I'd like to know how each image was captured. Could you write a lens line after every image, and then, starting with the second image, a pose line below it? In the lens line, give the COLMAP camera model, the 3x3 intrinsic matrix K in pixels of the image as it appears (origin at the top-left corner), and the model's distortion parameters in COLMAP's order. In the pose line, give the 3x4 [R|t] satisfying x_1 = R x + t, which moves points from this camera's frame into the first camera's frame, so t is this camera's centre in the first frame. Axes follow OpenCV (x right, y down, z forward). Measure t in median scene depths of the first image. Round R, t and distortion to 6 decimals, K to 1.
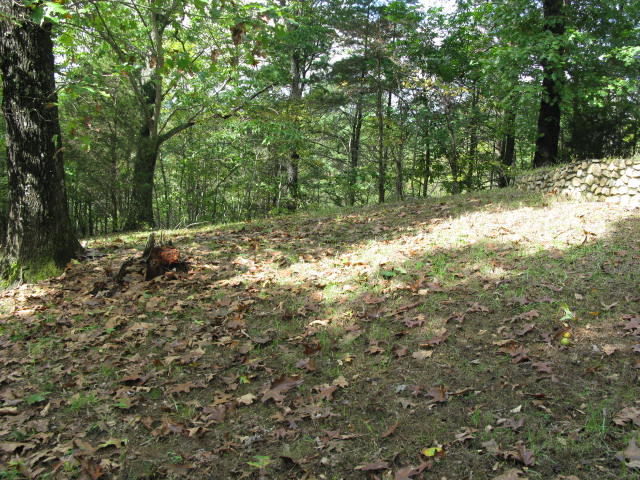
lens RADIAL K [[647.8, 0, 320.0], [0, 647.8, 240.0], [0, 0, 1]] dist [-0.208177, 0.243922]
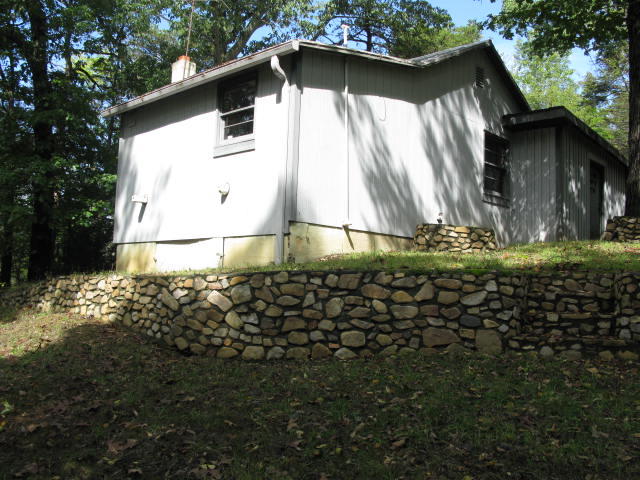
lens RADIAL K [[647.8, 0, 320.0], [0, 647.8, 240.0], [0, 0, 1]] dist [-0.208177, 0.243922]
pose [[0.745543, 0.005637, 0.666434, 0.037572], [0.111879, 0.984715, -0.133489, 0.023667], [-0.657000, 0.174082, 0.733517, -0.296270]]
